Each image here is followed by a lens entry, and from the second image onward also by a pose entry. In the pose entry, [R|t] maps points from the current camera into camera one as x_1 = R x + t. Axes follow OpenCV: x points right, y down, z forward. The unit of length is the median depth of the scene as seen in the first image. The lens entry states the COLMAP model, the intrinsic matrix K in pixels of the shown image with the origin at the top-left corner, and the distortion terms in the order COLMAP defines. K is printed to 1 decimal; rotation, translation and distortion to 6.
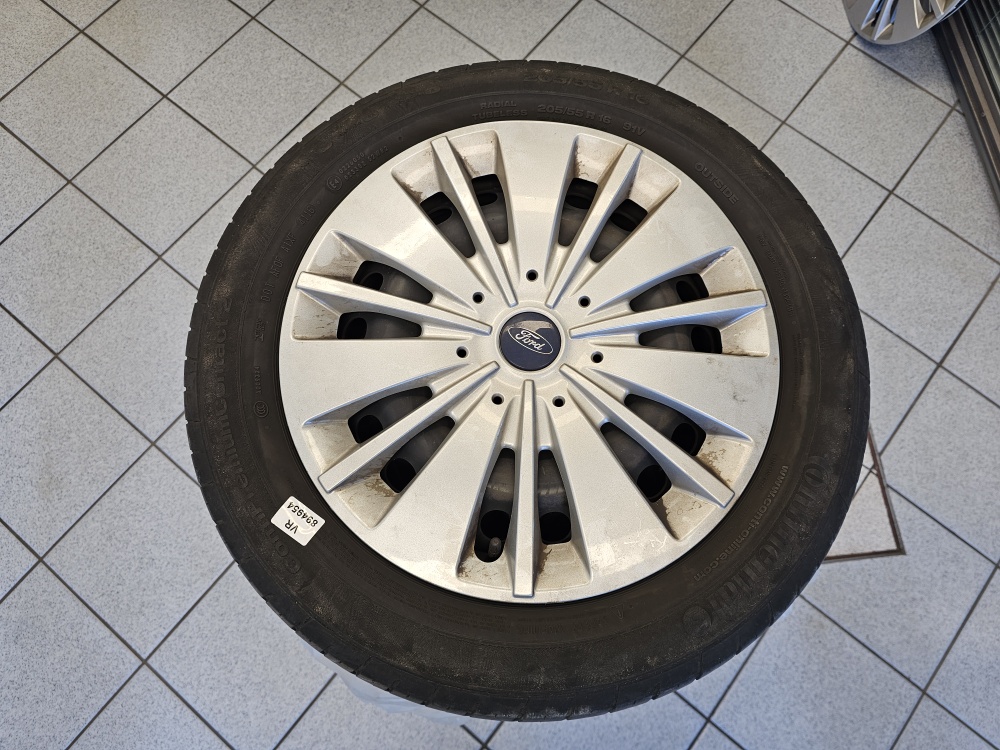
lens RADIAL K [[666.0, 0, 500.0], [0, 666.0, 375.0], [0, 0, 1]] dist [0.048424, -0.045154]
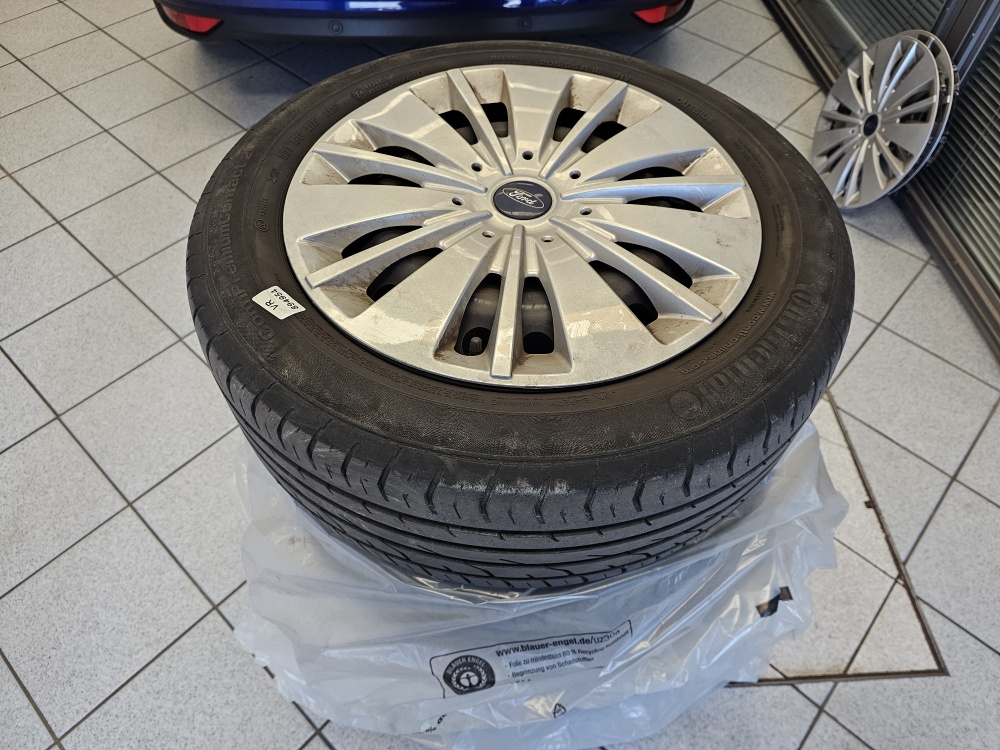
lens RADIAL K [[670.6, 0, 490.8], [0, 670.6, 374.3], [0, 0, 1]] dist [0.041343, -0.040037]
pose [[0.997758, 0.057910, -0.033535, 0.019951], [-0.066039, 0.933057, -0.353616, 0.252314], [0.010812, 0.355038, 0.934789, 0.041905]]
